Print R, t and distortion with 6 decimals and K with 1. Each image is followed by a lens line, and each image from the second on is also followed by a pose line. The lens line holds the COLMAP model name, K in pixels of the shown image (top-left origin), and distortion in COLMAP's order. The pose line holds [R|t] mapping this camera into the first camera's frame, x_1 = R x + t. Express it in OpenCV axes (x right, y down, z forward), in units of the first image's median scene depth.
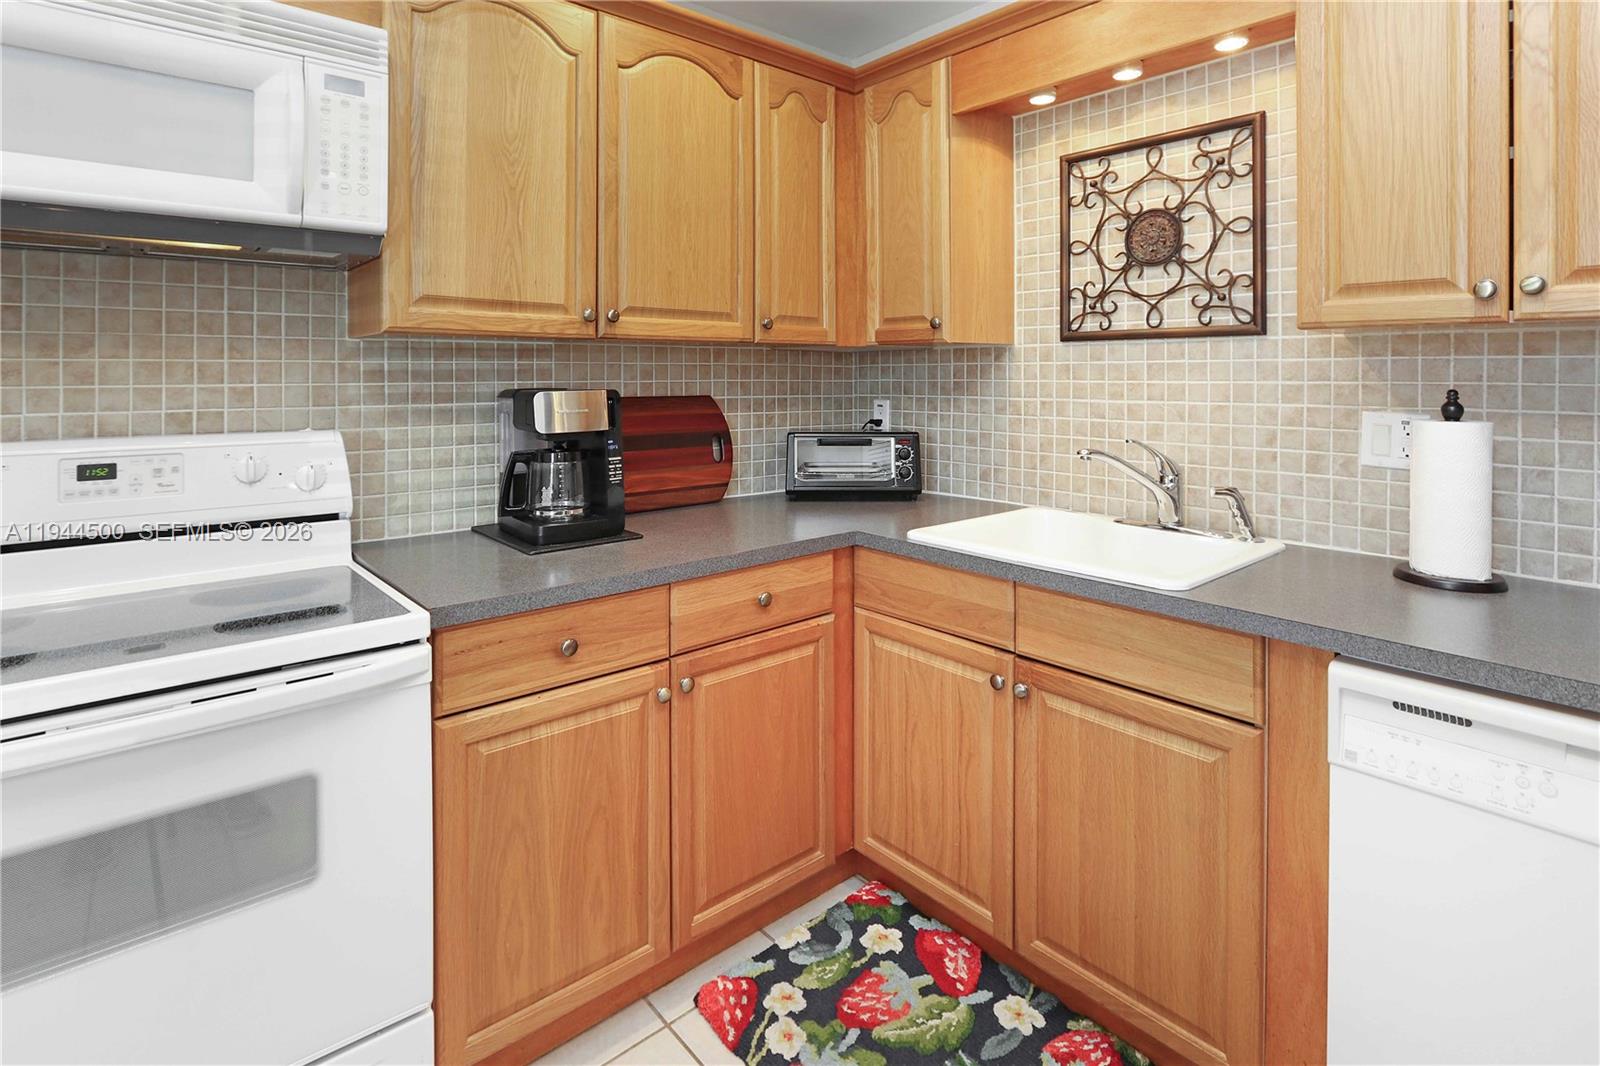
lens RADIAL K [[770.6, 0, 814.0], [0, 770.6, 386.6], [0, 0, 1]] dist [-0.015458, 0.004354]
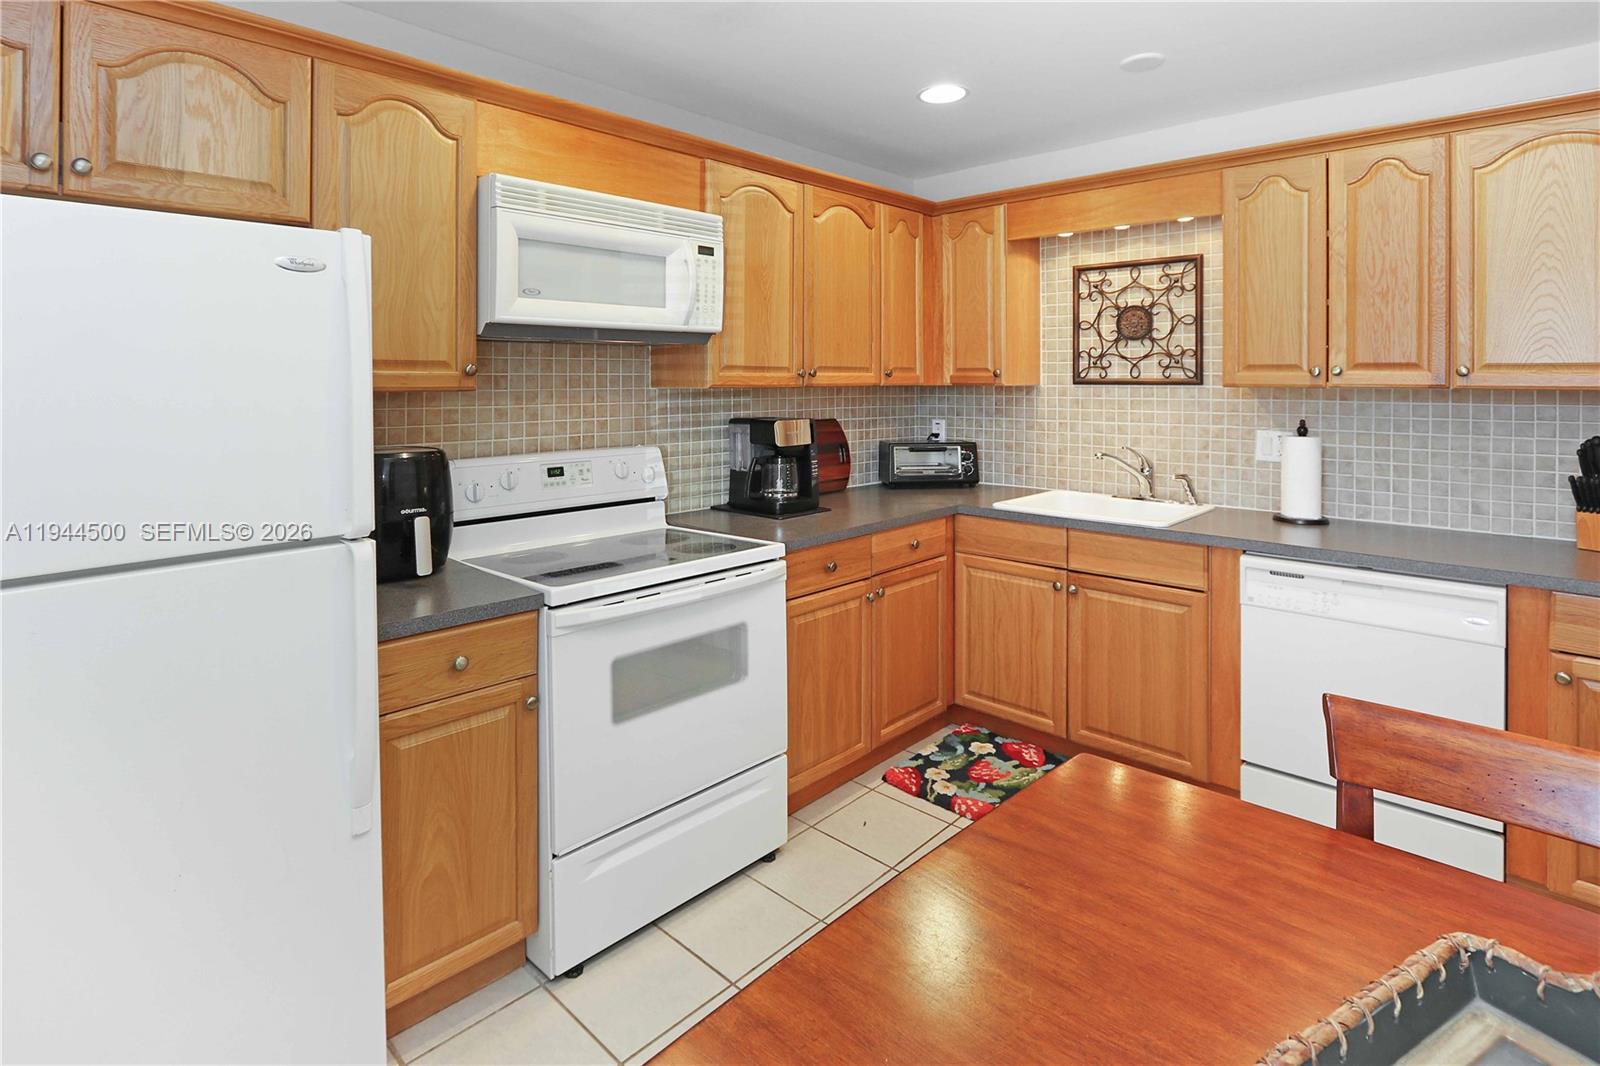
lens RADIAL K [[770.6, 0, 784.5], [0, 770.6, 396.8], [0, 0, 1]] dist [-0.015458, 0.004354]
pose [[0.997679, -0.004632, 0.067929, -0.455916], [0.004093, 0.999959, 0.008075, -0.058596], [-0.067963, -0.007778, 0.997658, -0.641411]]
